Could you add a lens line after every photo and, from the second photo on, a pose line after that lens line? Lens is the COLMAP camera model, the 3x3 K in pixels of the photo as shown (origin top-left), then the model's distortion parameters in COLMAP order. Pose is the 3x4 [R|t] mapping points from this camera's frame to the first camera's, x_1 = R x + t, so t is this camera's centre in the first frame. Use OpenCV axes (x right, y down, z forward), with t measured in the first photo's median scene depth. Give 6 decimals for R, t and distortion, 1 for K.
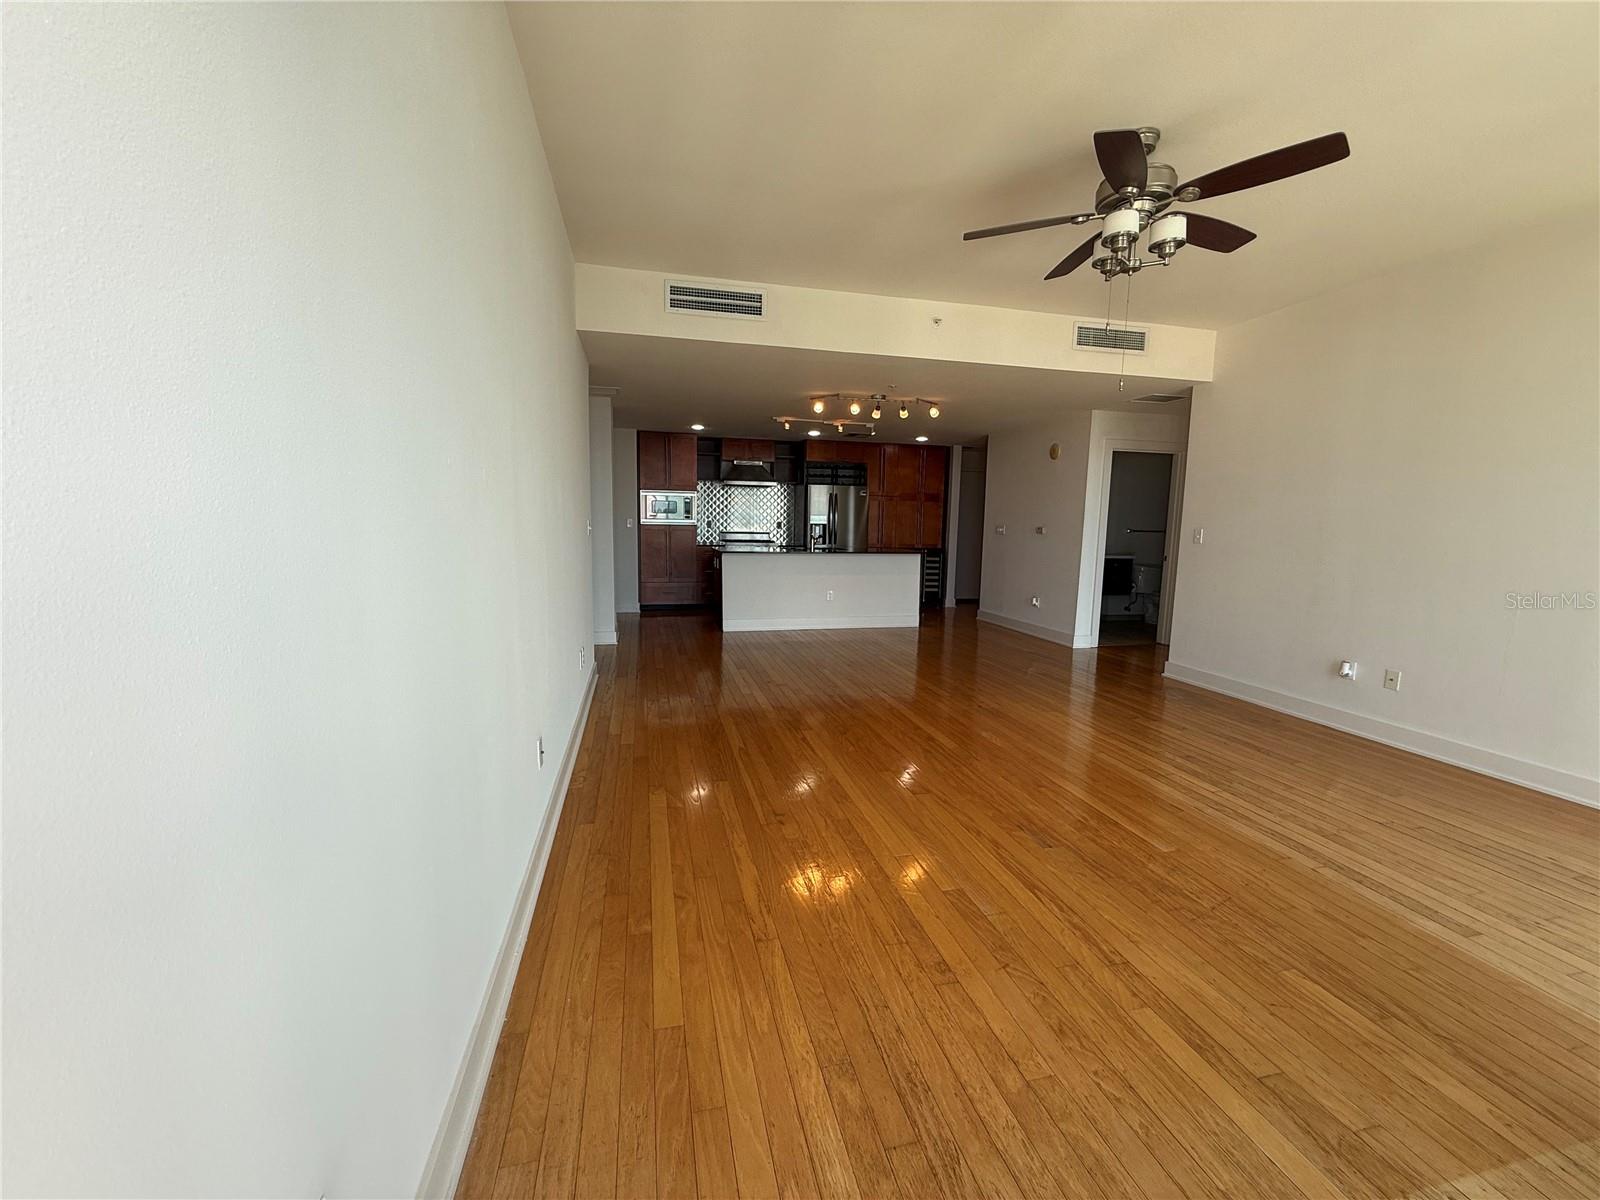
lens RADIAL K [[635.2, 0, 800.0], [0, 635.2, 600.0], [0, 0, 1]] dist [-0.000133, -0.000007]
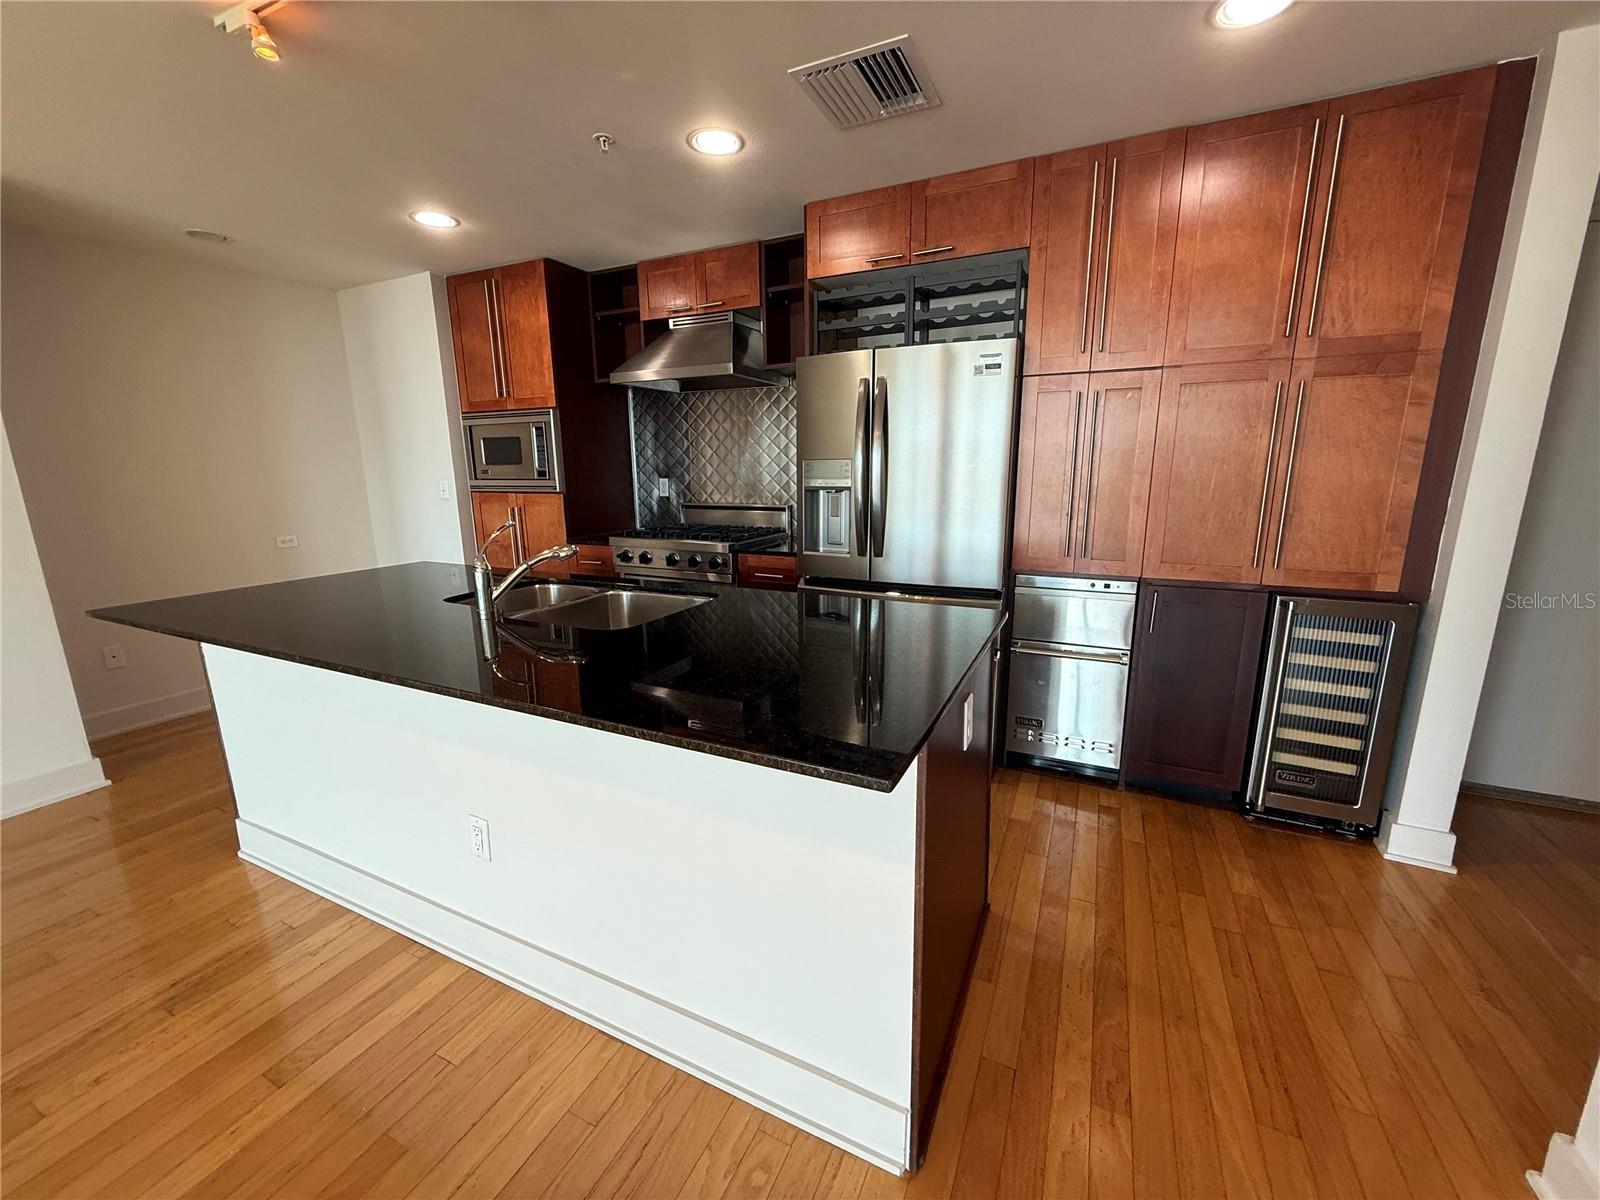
lens RADIAL K [[635.2, 0, 800.0], [0, 635.2, 600.0], [0, 0, 1]] dist [-0.000133, -0.000007]
pose [[0.773452, 0.107965, -0.624593, 0.202386], [-0.054659, 0.993077, 0.103974, -0.091409], [0.631494, -0.046279, 0.773998, 0.708753]]
